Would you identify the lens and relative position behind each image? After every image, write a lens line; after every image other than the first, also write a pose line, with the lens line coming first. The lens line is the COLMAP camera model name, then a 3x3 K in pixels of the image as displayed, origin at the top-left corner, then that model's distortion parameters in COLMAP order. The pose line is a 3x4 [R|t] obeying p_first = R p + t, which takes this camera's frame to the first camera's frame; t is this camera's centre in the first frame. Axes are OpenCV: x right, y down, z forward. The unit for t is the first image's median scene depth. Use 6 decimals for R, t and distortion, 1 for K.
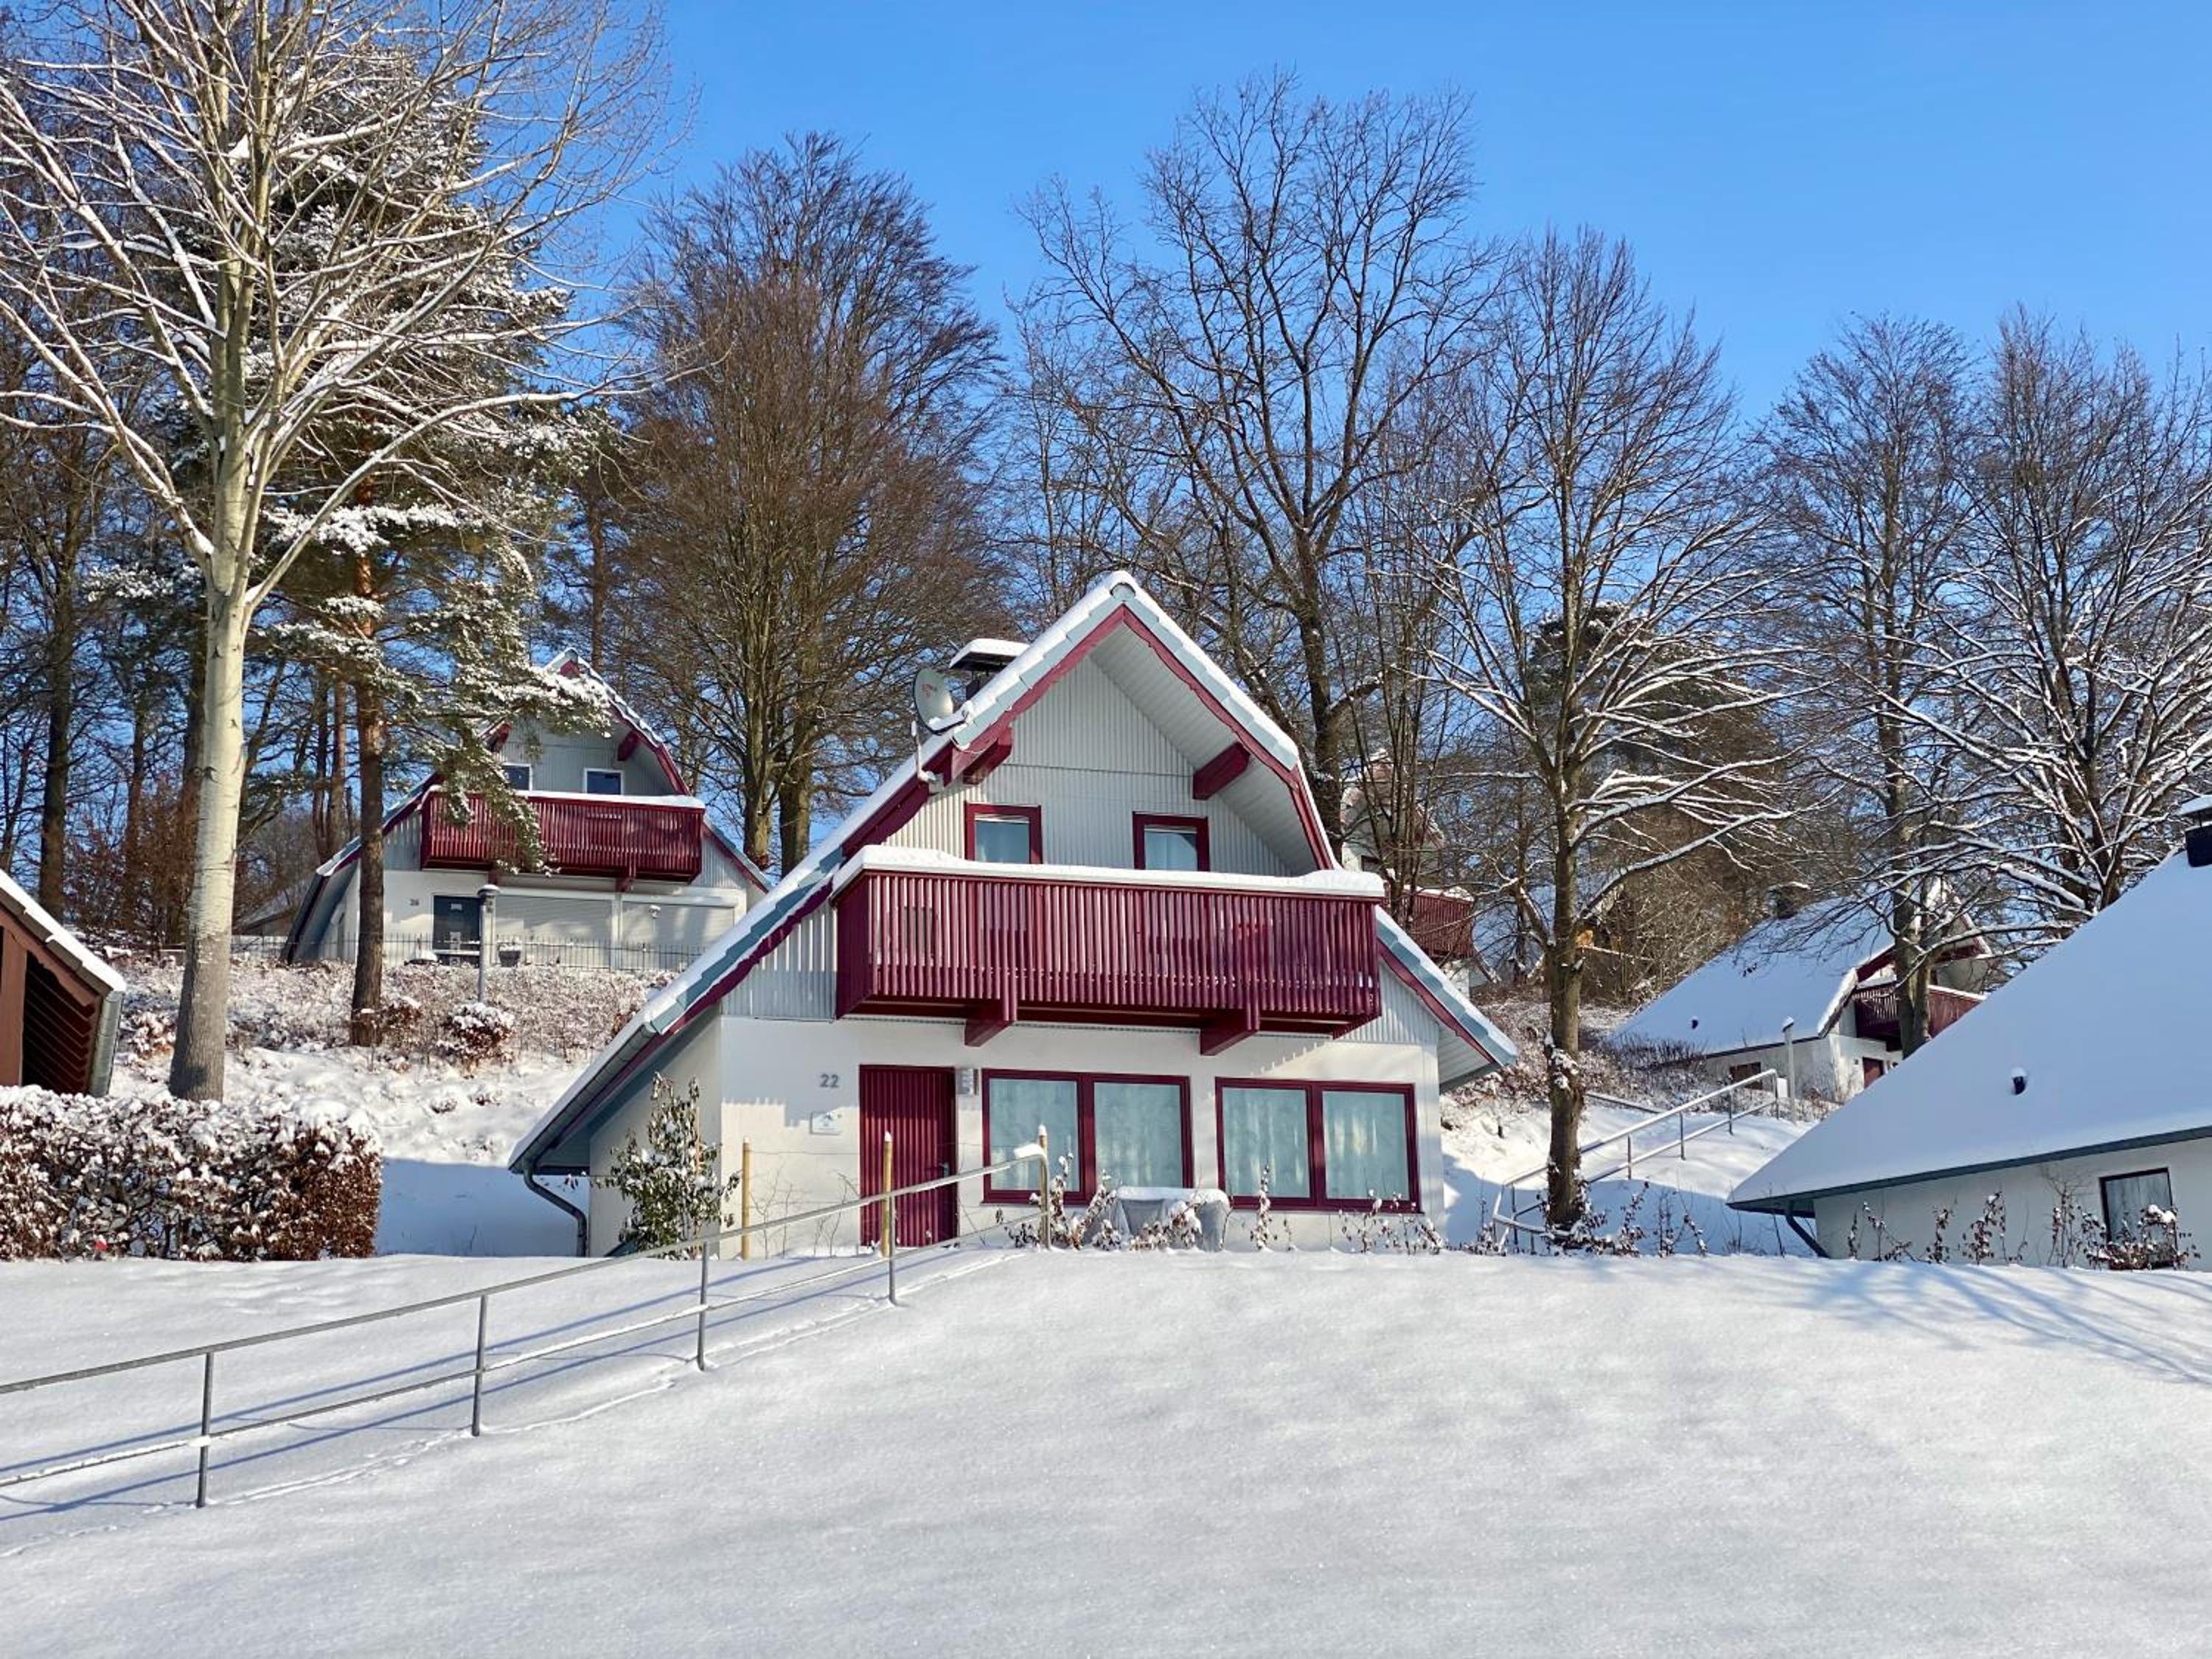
lens RADIAL K [[3042.6, 0, 1106.0], [0, 3042.6, 829.5], [0, 0, 1]] dist [0.100842, 0.062500]
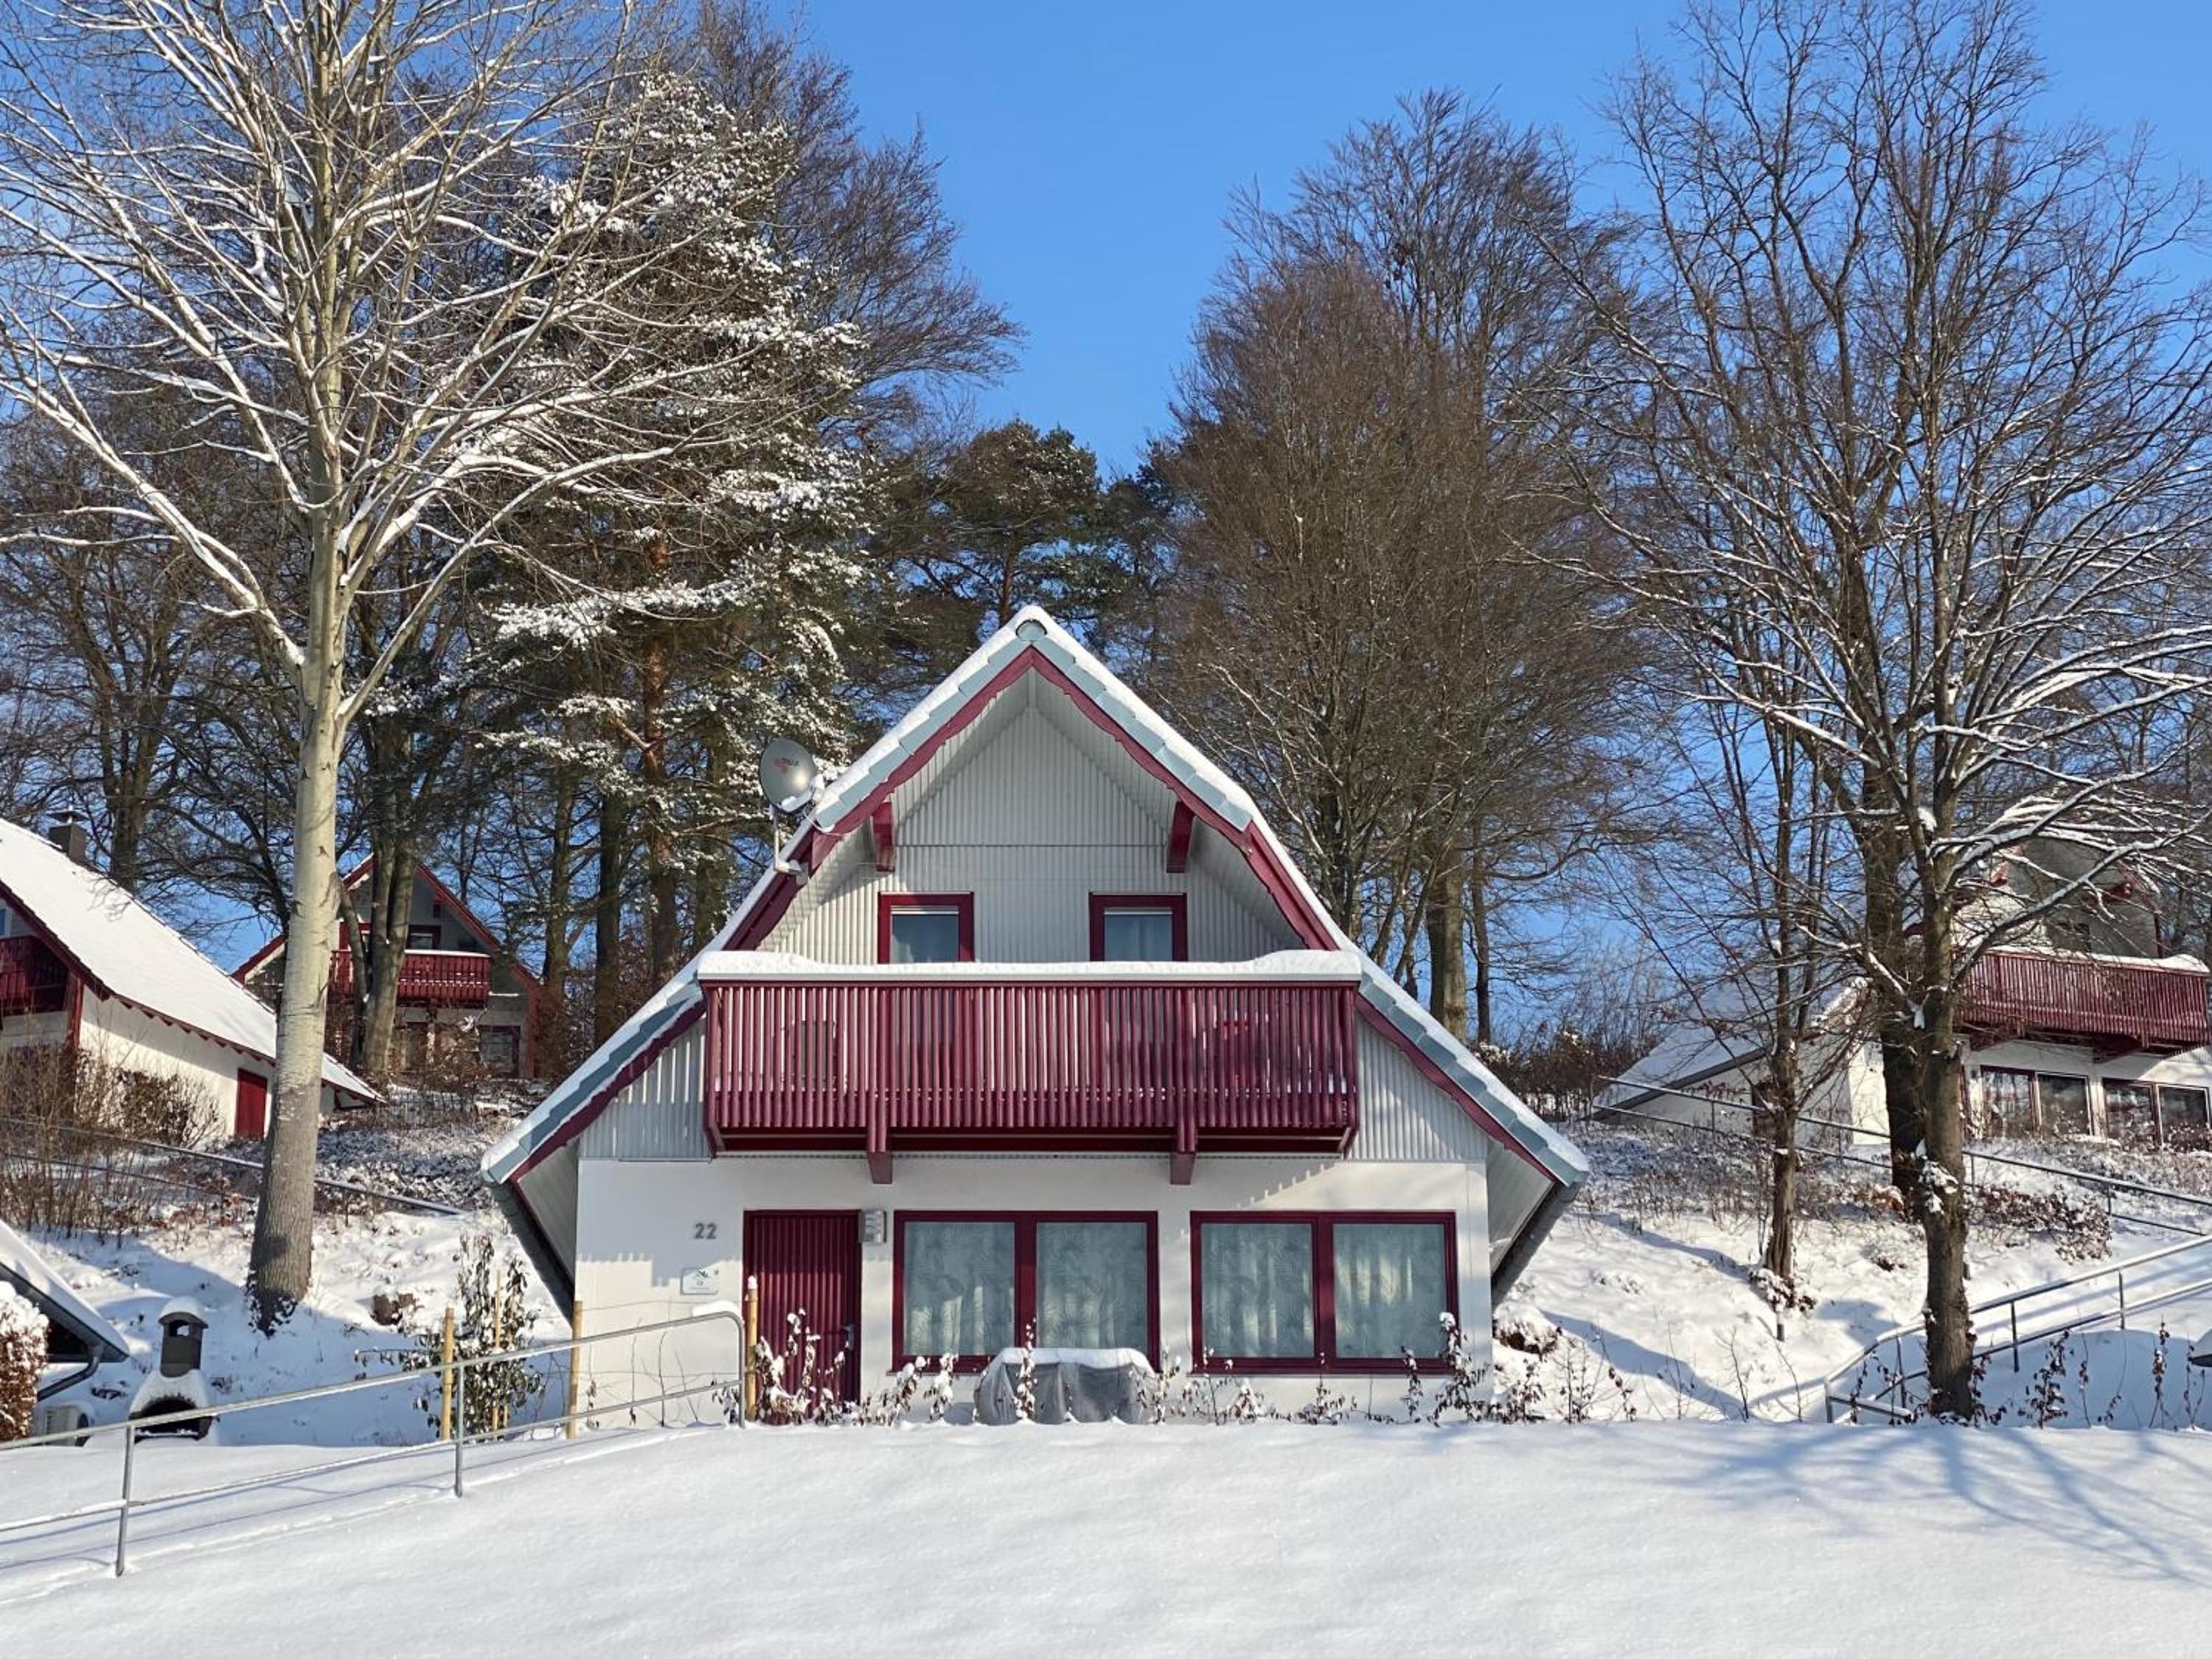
lens RADIAL K [[3688.3, 0, 1105.2], [0, 3688.3, 742.1], [0, 0, 1]] dist [0.078587, 0.268691]
pose [[0.952242, -0.070515, -0.297092, 0.321570], [0.055414, 0.996721, -0.058958, 0.013023], [0.300275, 0.039679, 0.953027, 0.042545]]
